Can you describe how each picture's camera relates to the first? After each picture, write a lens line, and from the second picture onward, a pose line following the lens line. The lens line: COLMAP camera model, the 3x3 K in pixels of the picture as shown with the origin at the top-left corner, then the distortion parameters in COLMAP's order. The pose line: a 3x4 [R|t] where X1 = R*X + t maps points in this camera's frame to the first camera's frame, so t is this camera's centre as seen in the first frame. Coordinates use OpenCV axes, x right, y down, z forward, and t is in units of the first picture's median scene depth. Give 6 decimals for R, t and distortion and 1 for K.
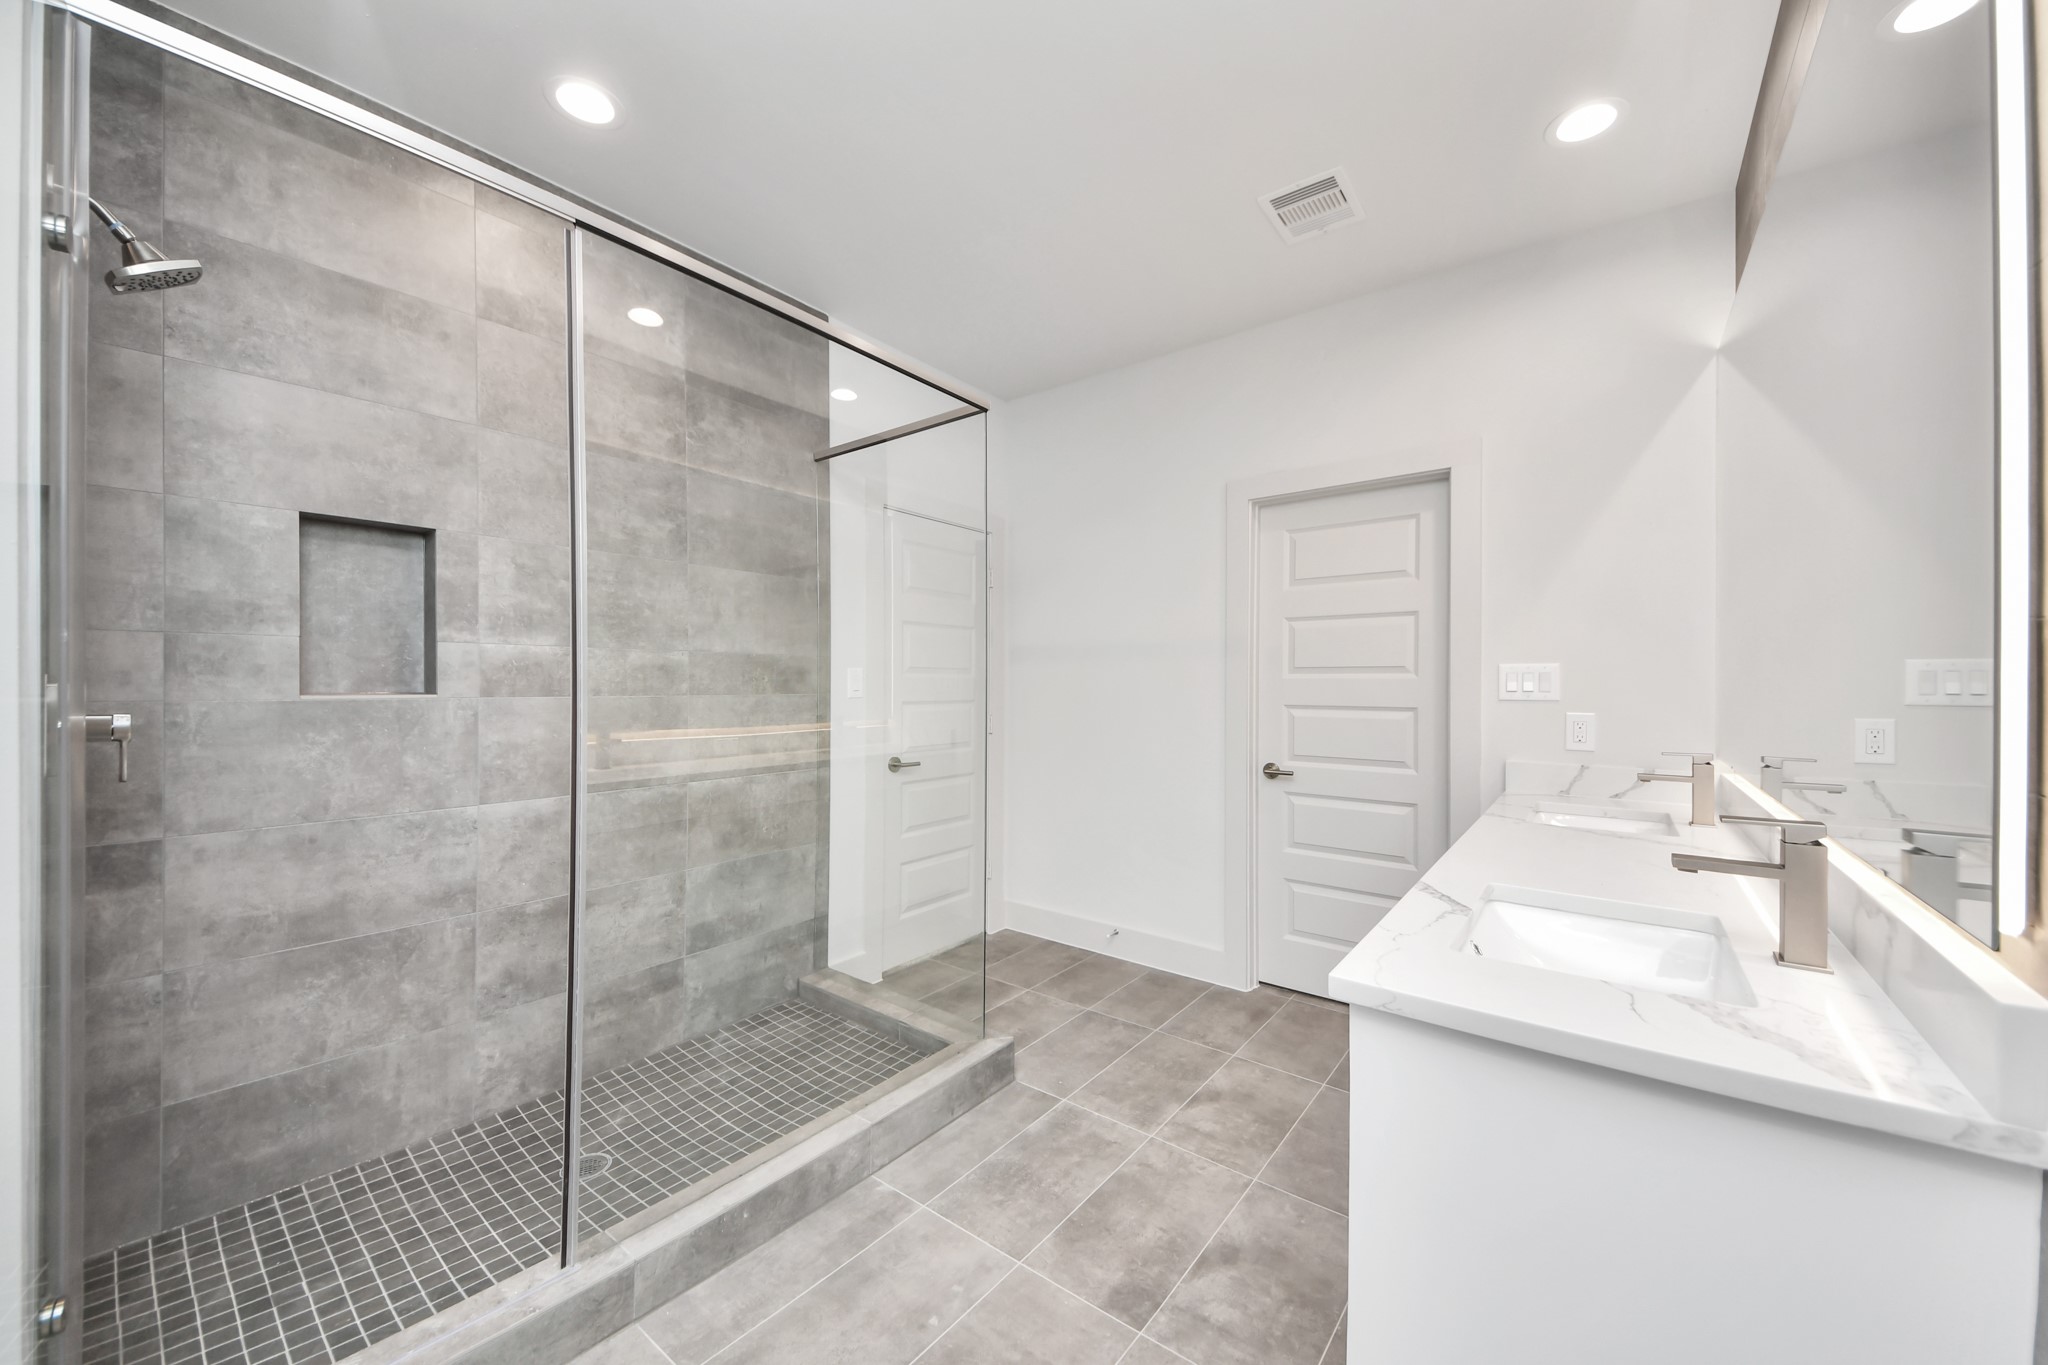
lens RADIAL K [[727.5, 0, 1014.7], [0, 727.5, 690.9], [0, 0, 1]] dist [0.030495, -0.018507]
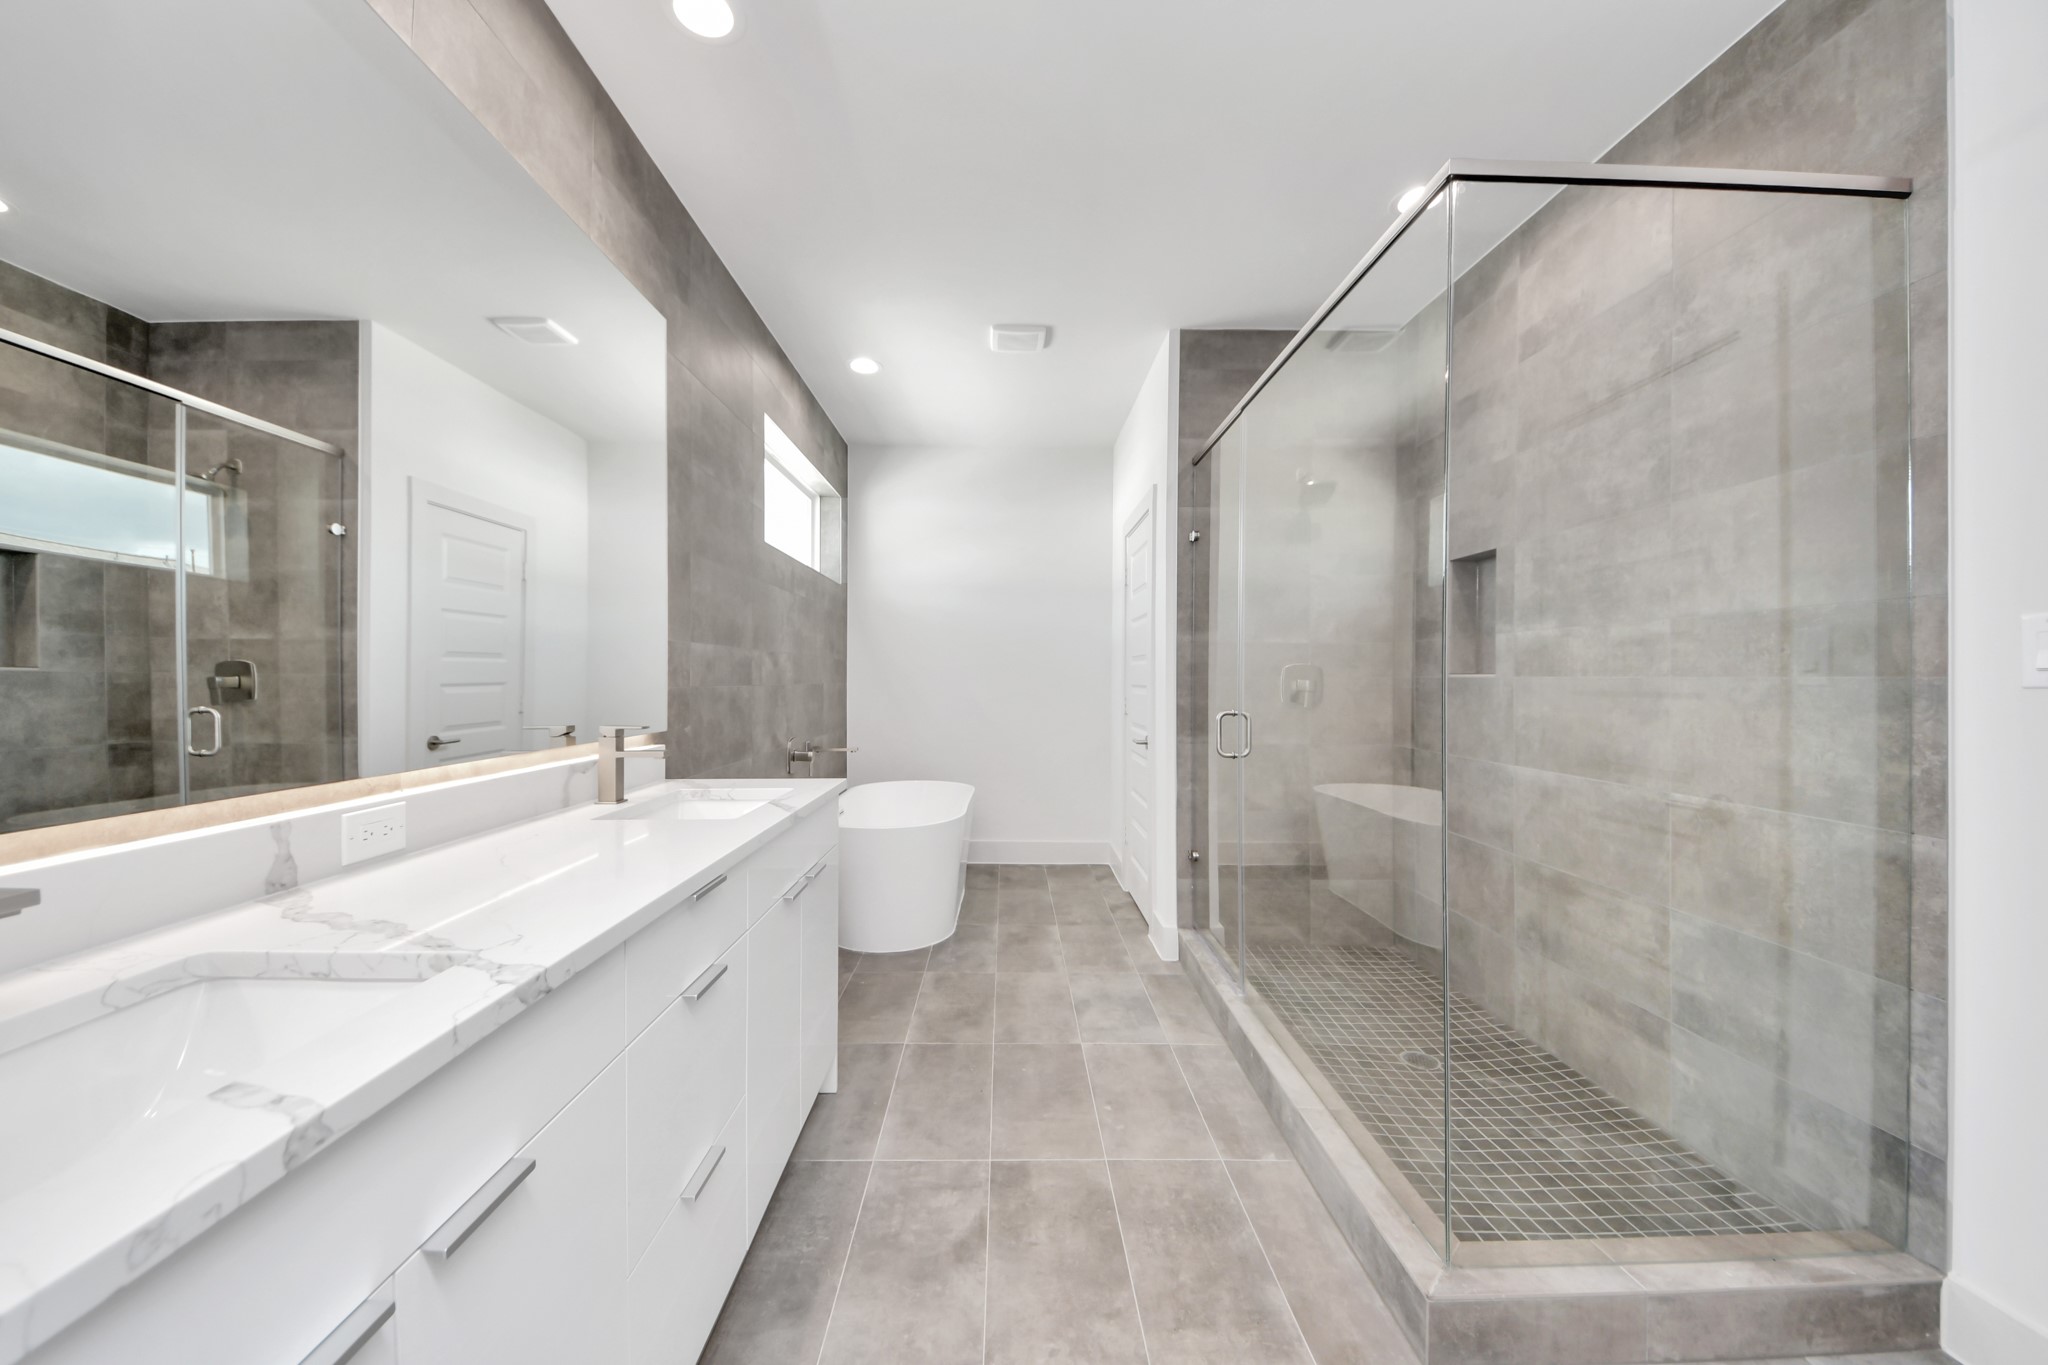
lens RADIAL K [[754.4, 0, 1020.1], [0, 754.4, 671.2], [0, 0, 1]] dist [-0.022127, -0.000238]
pose [[-0.758823, -0.009481, -0.651228, 0.670279], [-0.008792, 0.999952, -0.004314, 0.011409], [0.651238, 0.002453, -0.758870, 1.368877]]
